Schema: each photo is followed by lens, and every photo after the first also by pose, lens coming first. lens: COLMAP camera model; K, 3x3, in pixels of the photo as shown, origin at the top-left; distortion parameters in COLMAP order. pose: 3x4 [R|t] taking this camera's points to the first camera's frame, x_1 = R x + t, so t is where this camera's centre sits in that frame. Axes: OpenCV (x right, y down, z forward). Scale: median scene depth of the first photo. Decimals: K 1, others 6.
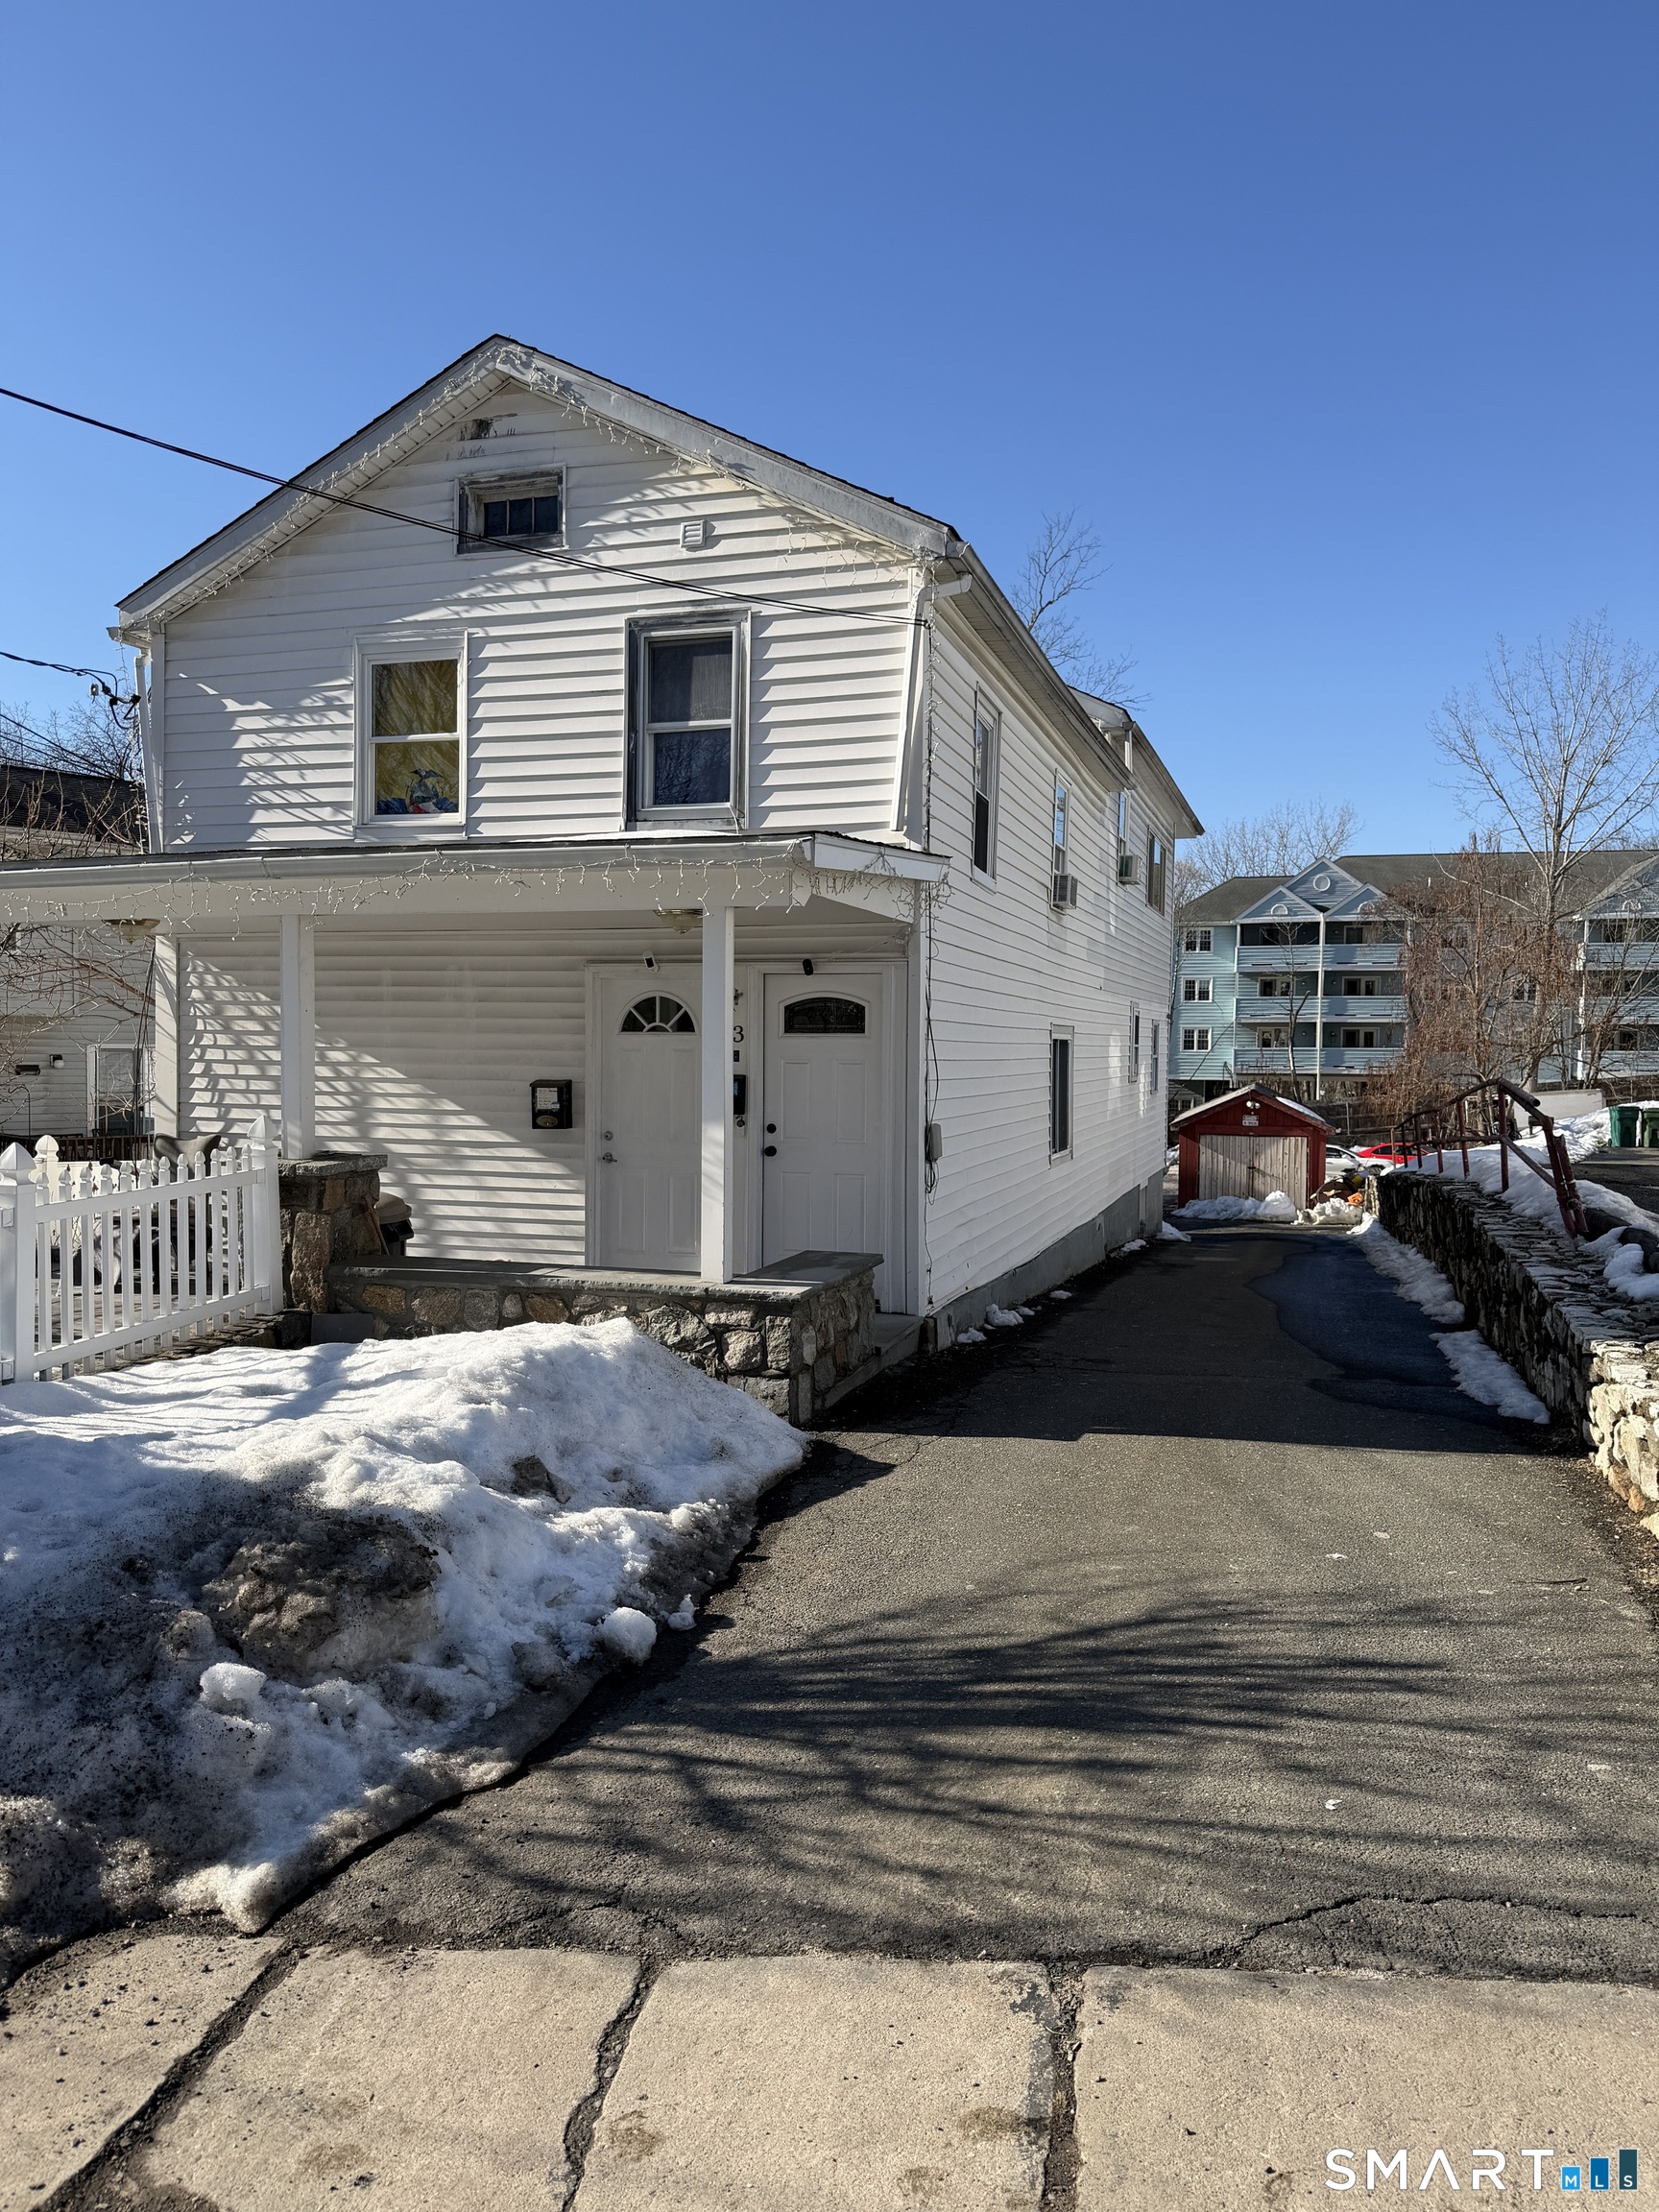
lens RADIAL K [[1521.2, 0, 791.7], [0, 1521.2, 1124.8], [0, 0, 1]] dist [0.056800, -0.064491]
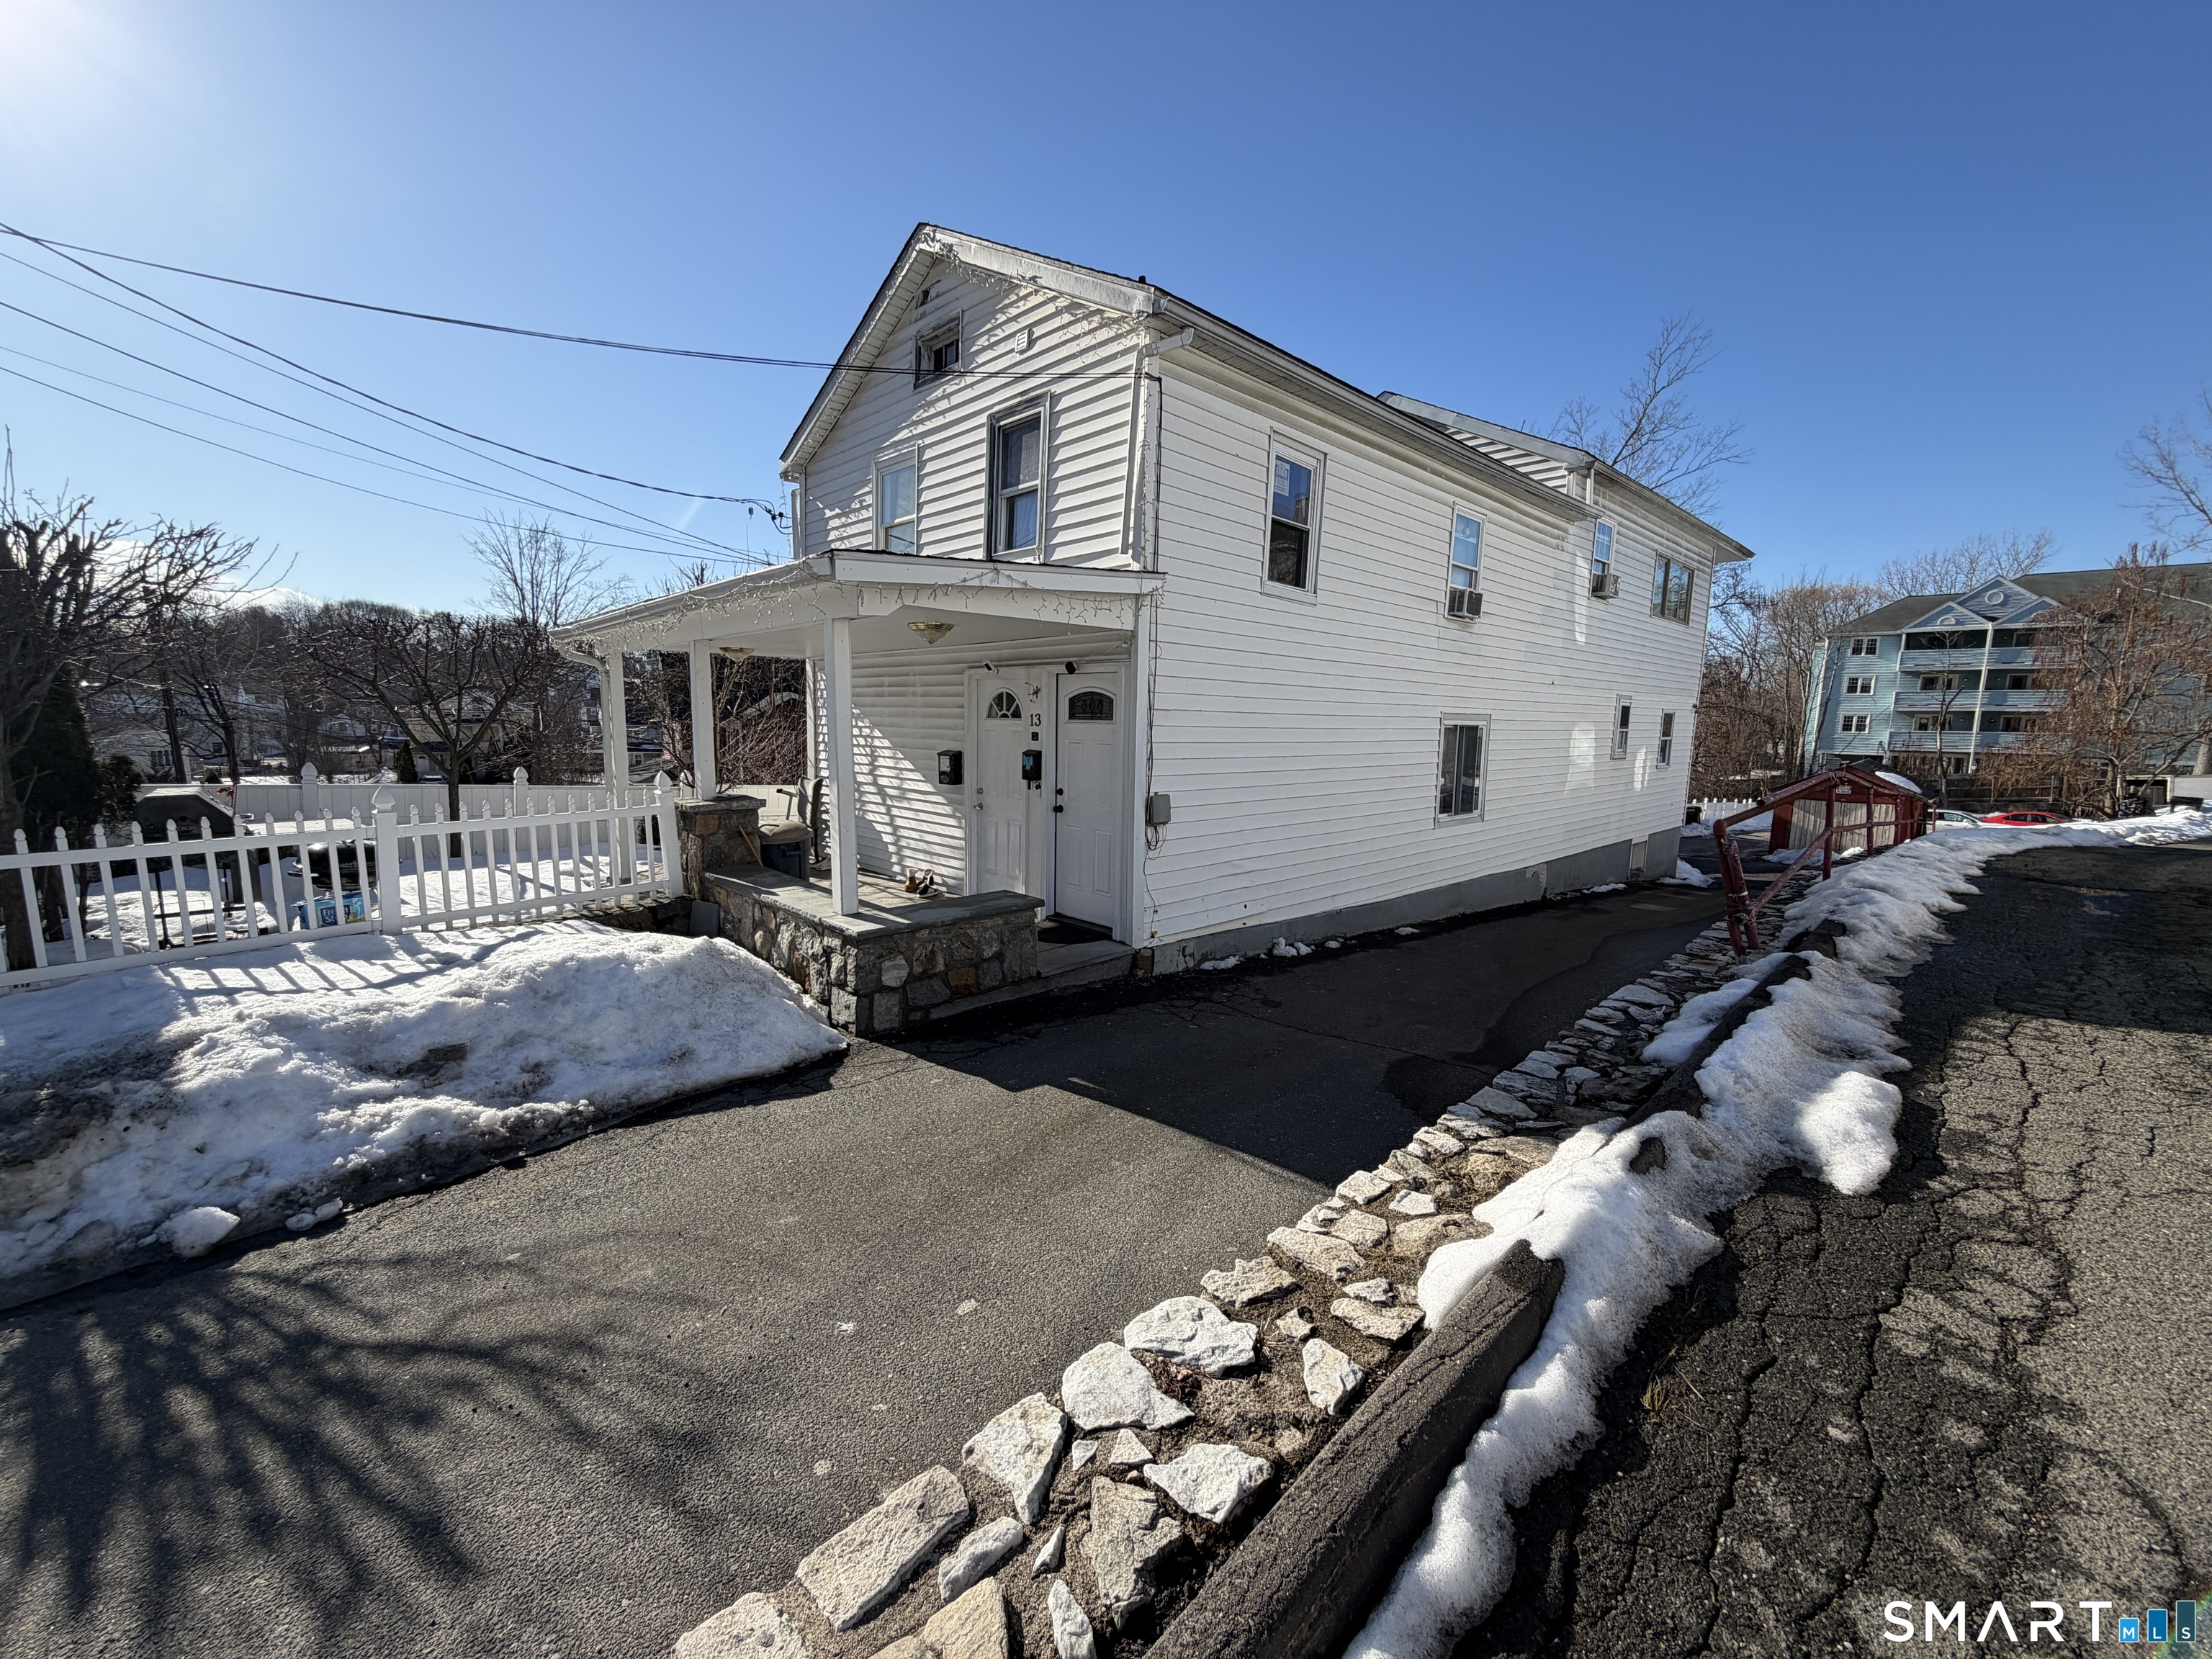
lens RADIAL K [[864.8, 0, 1104.4], [0, 864.8, 835.0], [0, 0, 1]] dist [-0.002000, 0.000693]
pose [[0.884889, 0.069509, -0.460587, 0.362396], [-0.033503, 0.995740, 0.085904, -0.025515], [0.464596, -0.060584, 0.883448, 0.336722]]
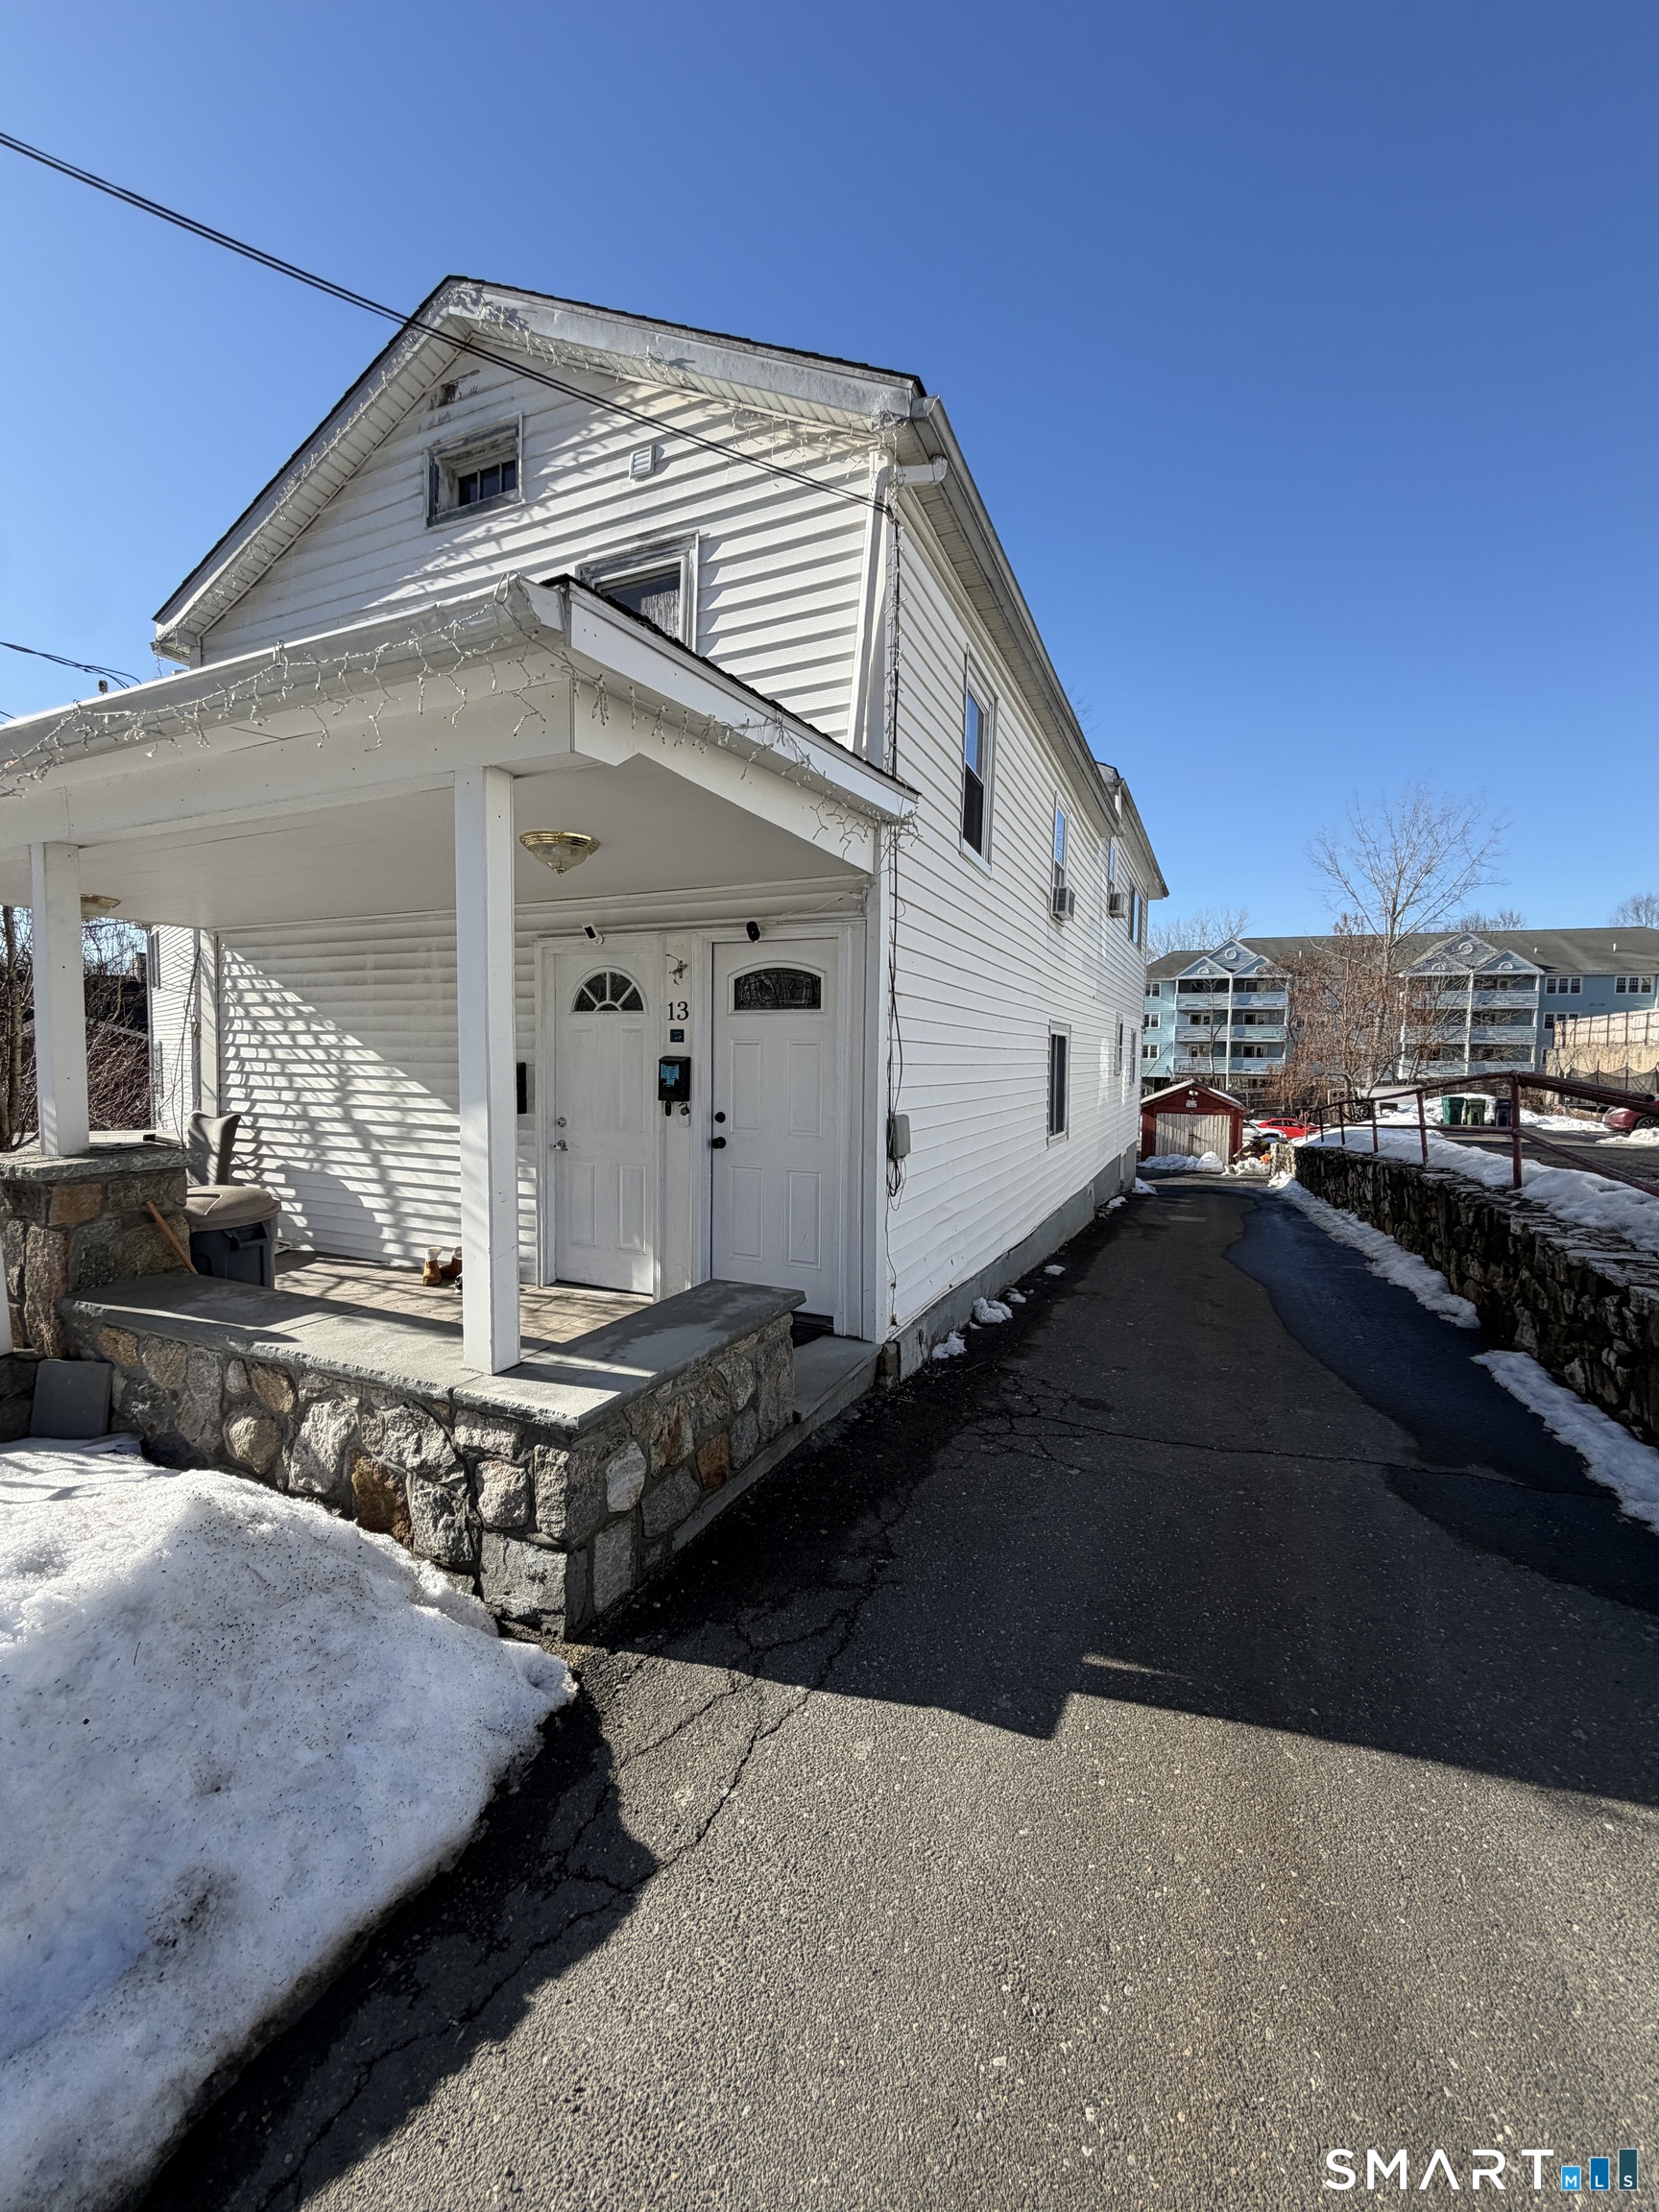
lens RADIAL K [[864.8, 0, 817.1], [0, 864.8, 1106.8], [0, 0, 1]] dist [-0.002000, 0.000693]
pose [[0.994677, 0.010672, -0.102484, 0.092510], [-0.010025, 0.999926, 0.006824, -0.007743], [0.102549, -0.005761, 0.994711, 0.486233]]
